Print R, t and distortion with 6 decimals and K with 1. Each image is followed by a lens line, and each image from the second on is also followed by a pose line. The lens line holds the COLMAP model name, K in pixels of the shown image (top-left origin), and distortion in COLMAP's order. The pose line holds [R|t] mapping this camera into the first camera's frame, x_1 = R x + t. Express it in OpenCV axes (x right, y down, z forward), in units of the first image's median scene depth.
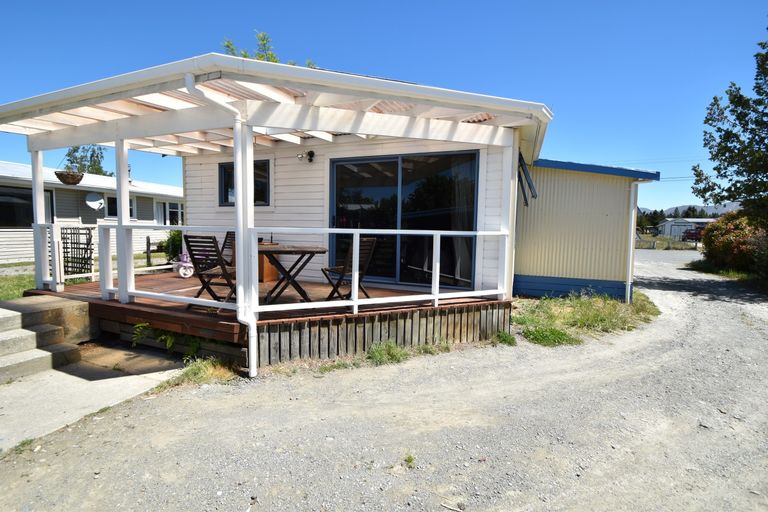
lens RADIAL K [[347.8, 0, 384.0], [0, 347.8, 256.0], [0, 0, 1]] dist [0.002312, -0.011188]
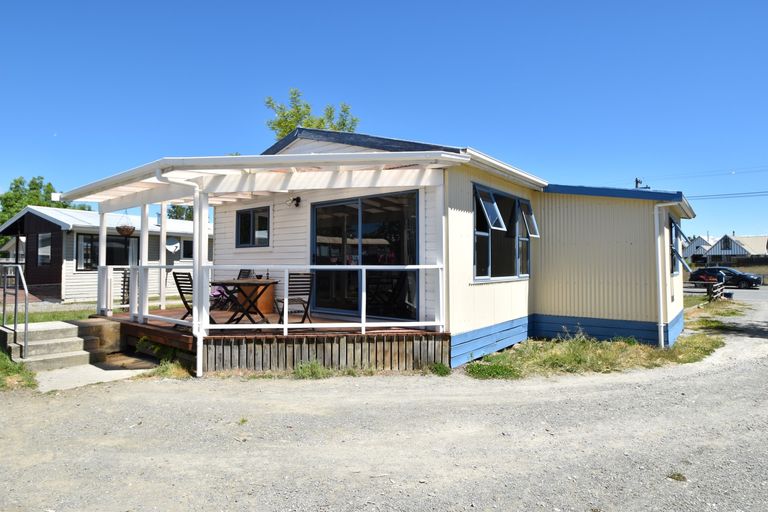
lens RADIAL K [[445.7, 0, 381.7], [0, 445.7, 251.4], [0, 0, 1]] dist [-0.028839, 0.001173]
pose [[0.952943, -0.028826, -0.301774, 0.671705], [-0.005293, 0.993735, -0.111639, 0.044935], [0.303102, 0.107983, 0.946820, -0.368517]]
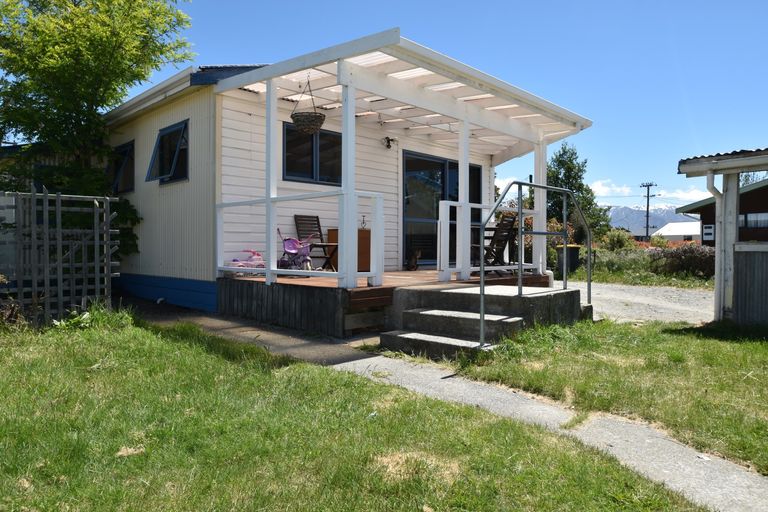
lens RADIAL K [[517.6, 0, 384.0], [0, 517.6, 256.0], [0, 0, 1]] dist [-0.000108, -0.000027]
pose [[0.388473, -0.031234, 0.920930, -2.217357], [0.081142, 0.996702, -0.000424, 0.047912], [-0.917880, 0.074890, 0.389727, 0.647618]]
